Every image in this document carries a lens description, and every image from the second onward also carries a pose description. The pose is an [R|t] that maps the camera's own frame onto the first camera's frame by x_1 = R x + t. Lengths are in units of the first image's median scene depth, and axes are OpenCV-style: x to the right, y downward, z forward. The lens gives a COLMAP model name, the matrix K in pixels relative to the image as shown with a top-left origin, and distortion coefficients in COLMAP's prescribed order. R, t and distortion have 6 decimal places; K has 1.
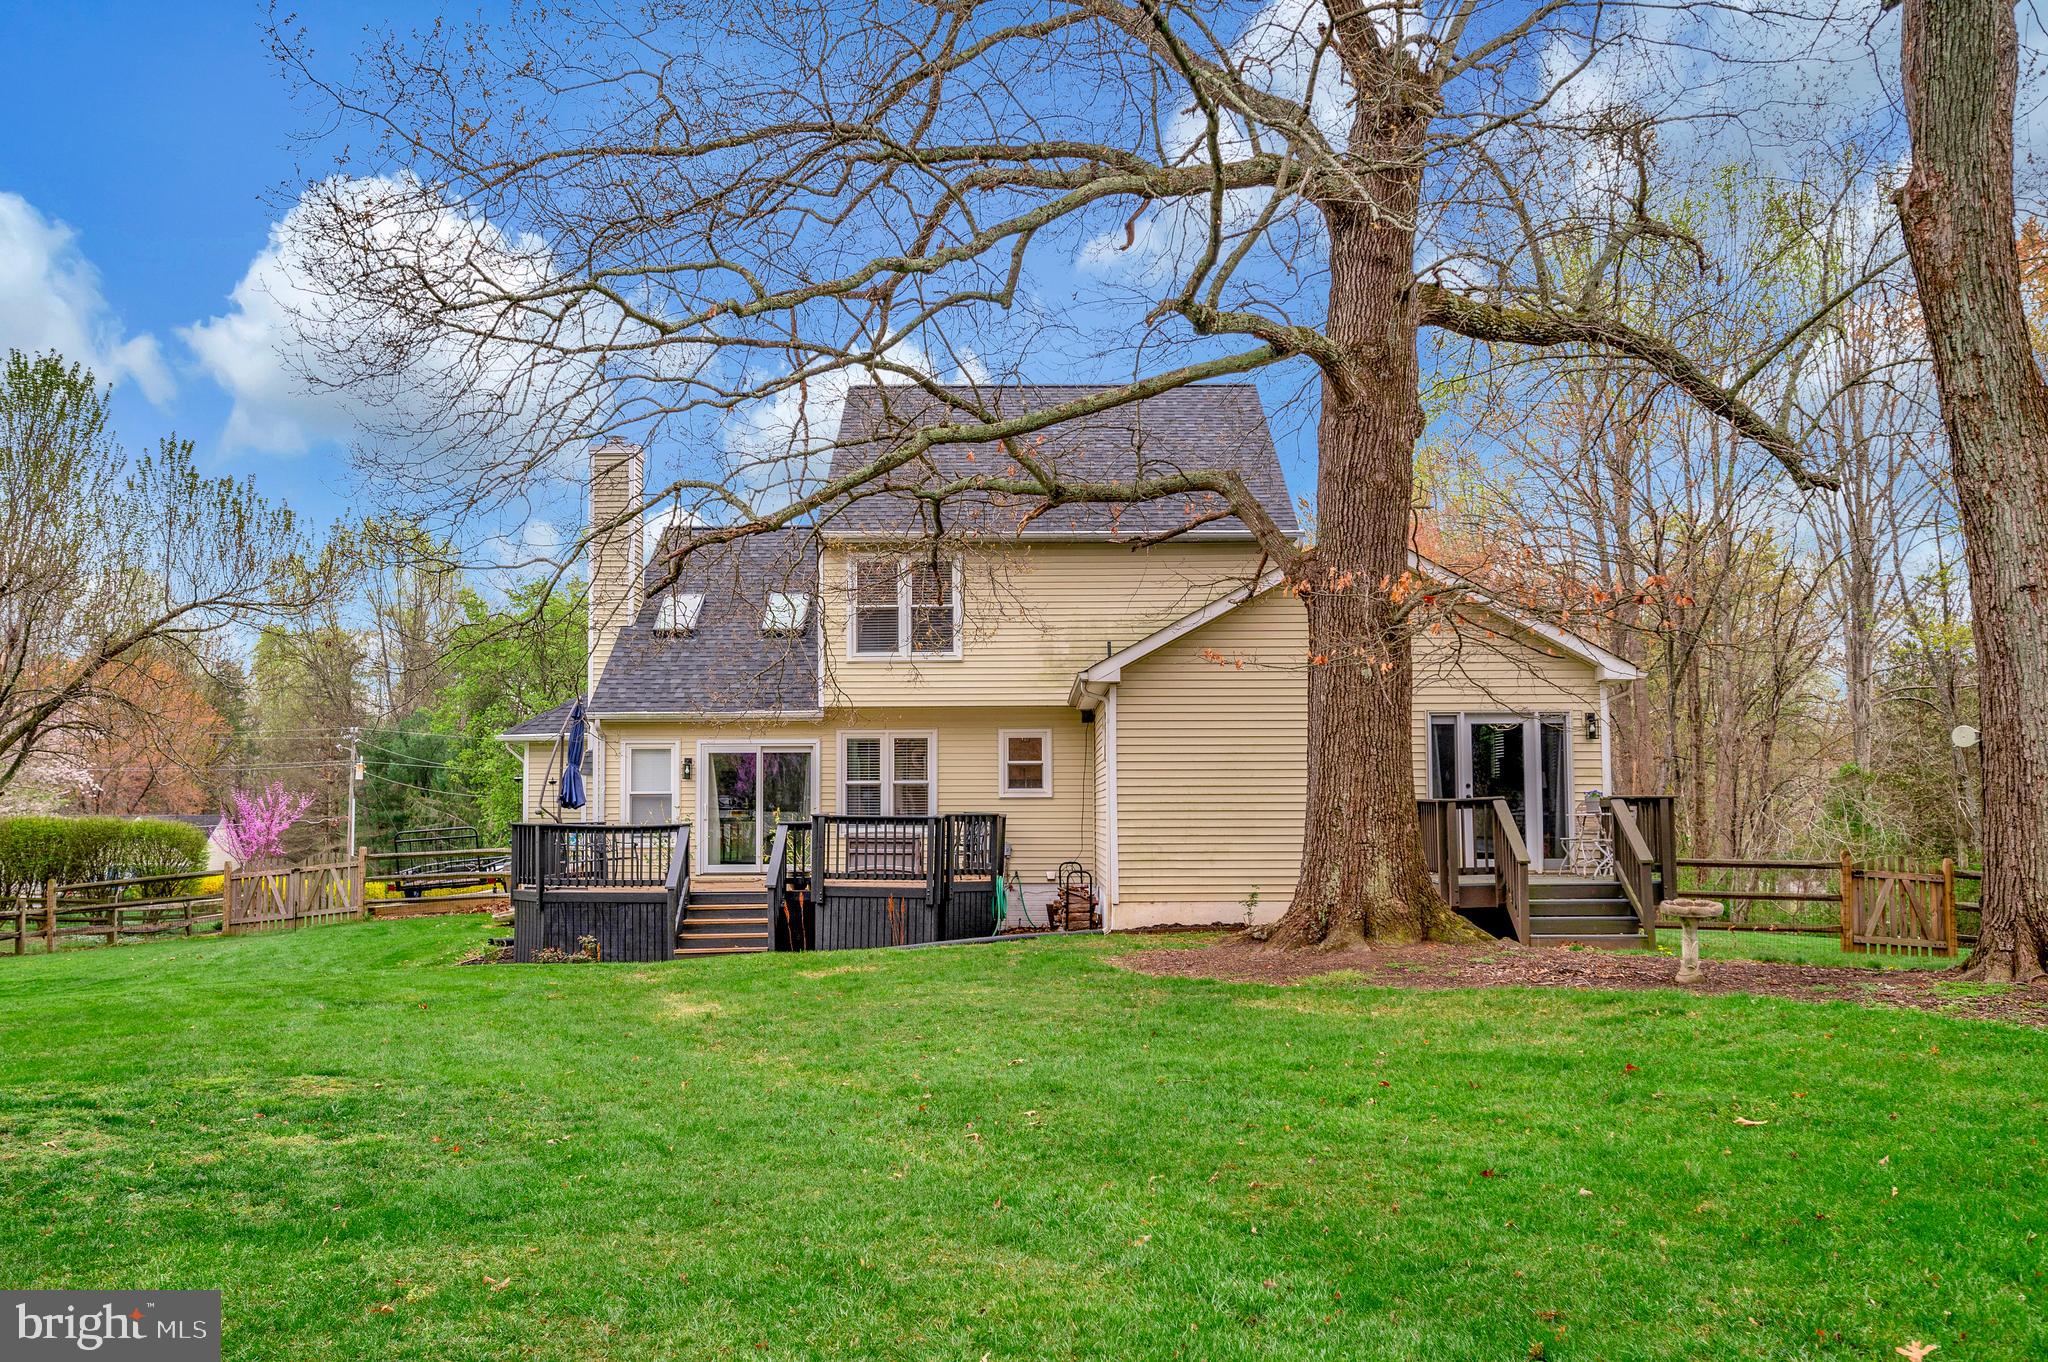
lens RADIAL K [[1840.4, 0, 1024.0], [0, 1840.4, 681.0], [0, 0, 1]] dist [-0.004579, -0.006564]
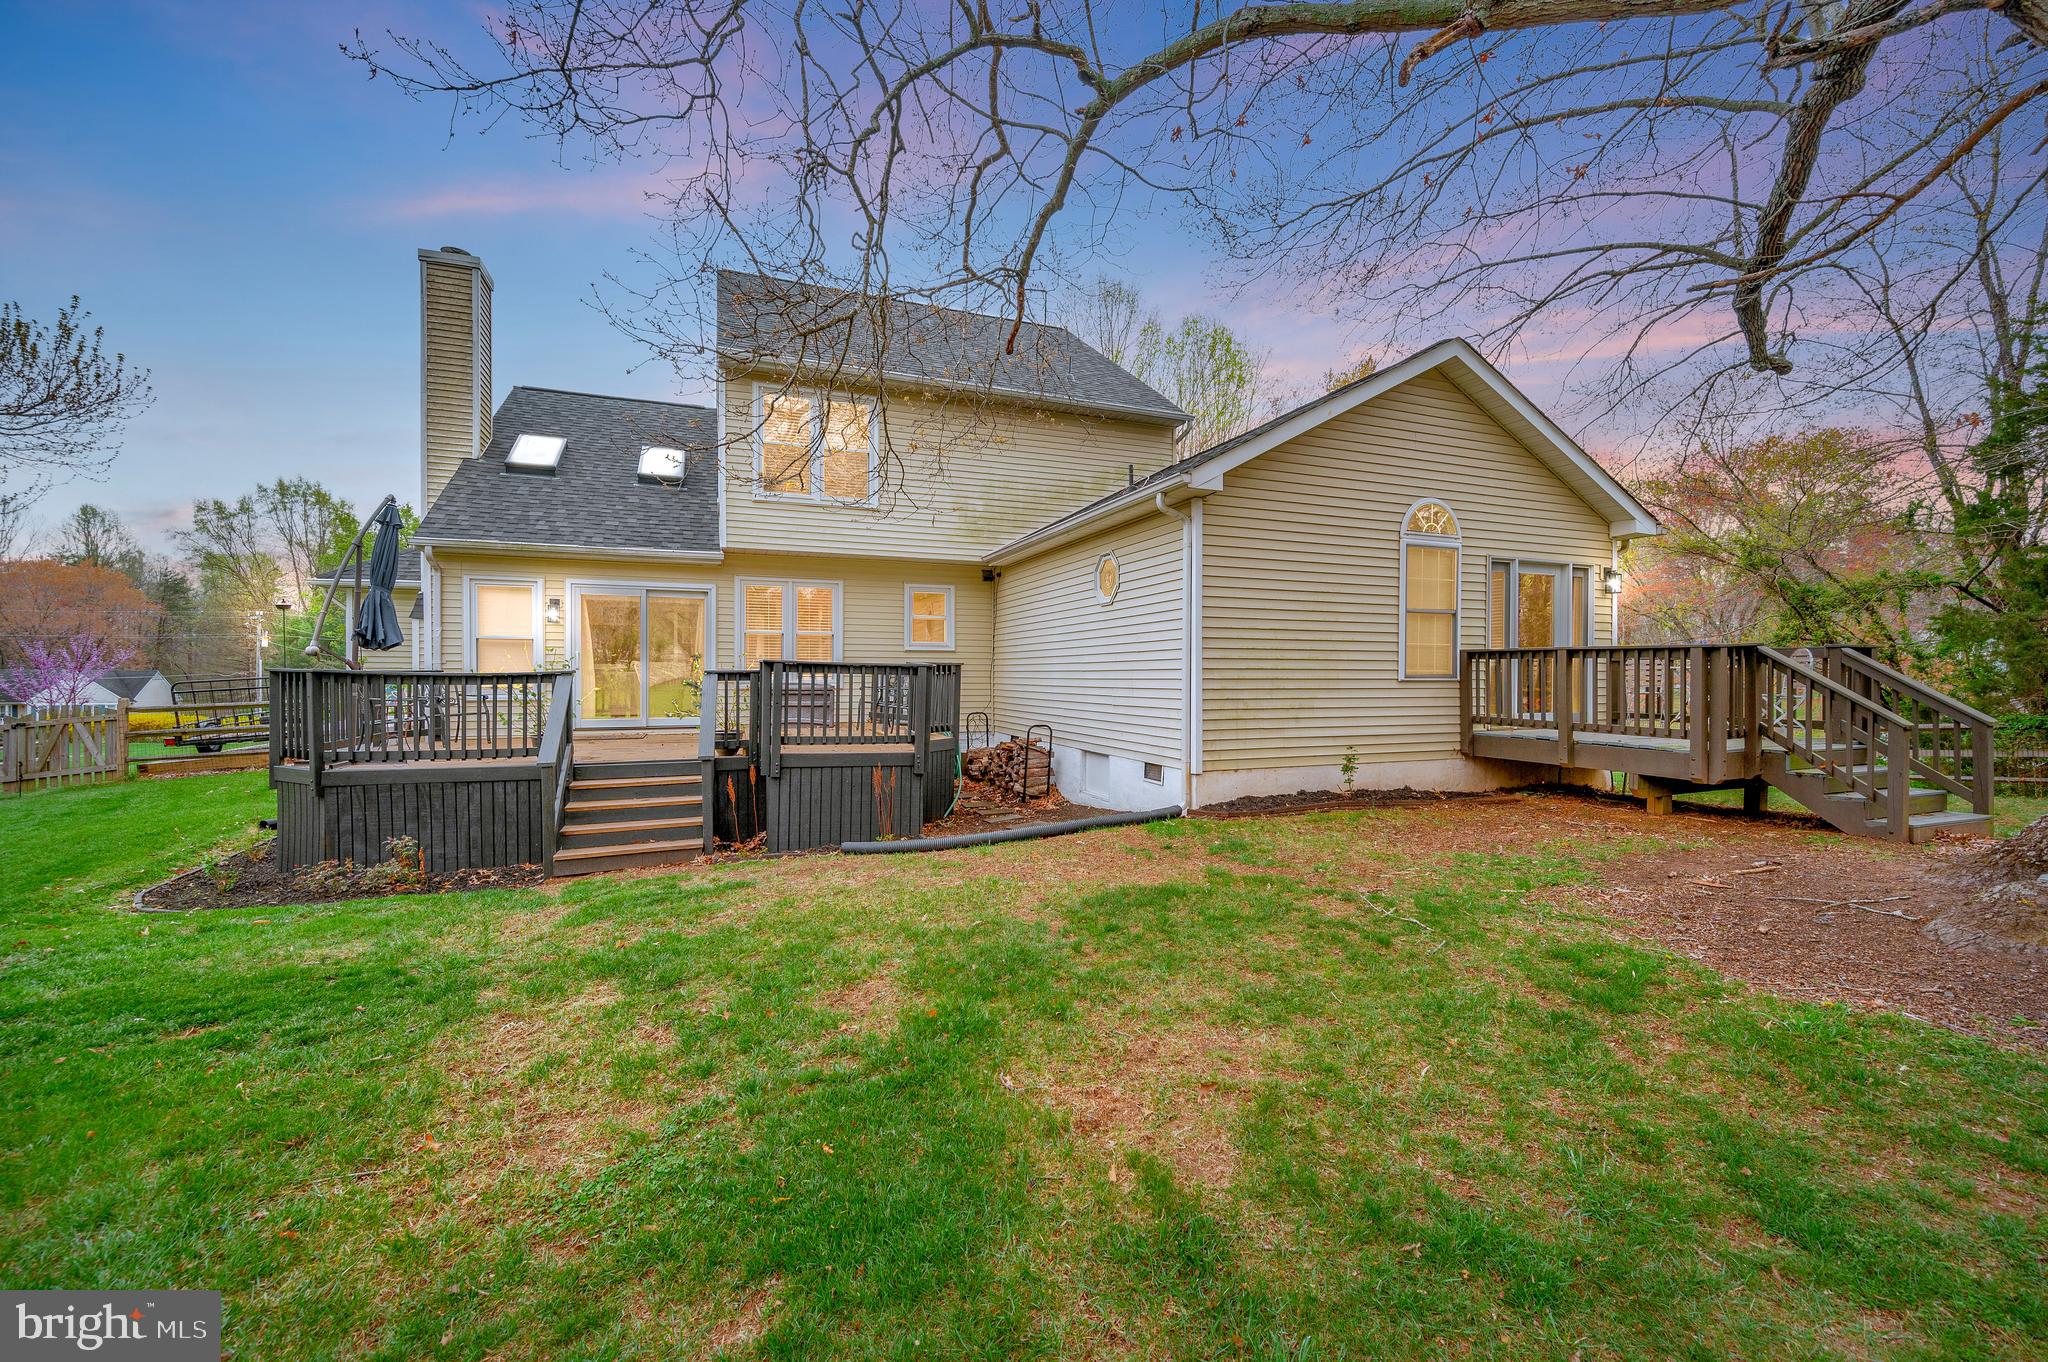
lens RADIAL K [[791.9, 0, 1030.4], [0, 791.9, 678.8], [0, 0, 1]] dist [-0.000468, -0.000211]
pose [[0.923273, 0.005077, 0.384110, -0.134211], [-0.034204, 0.997028, 0.069037, 0.052497], [-0.382618, -0.076878, 0.920703, 0.639454]]
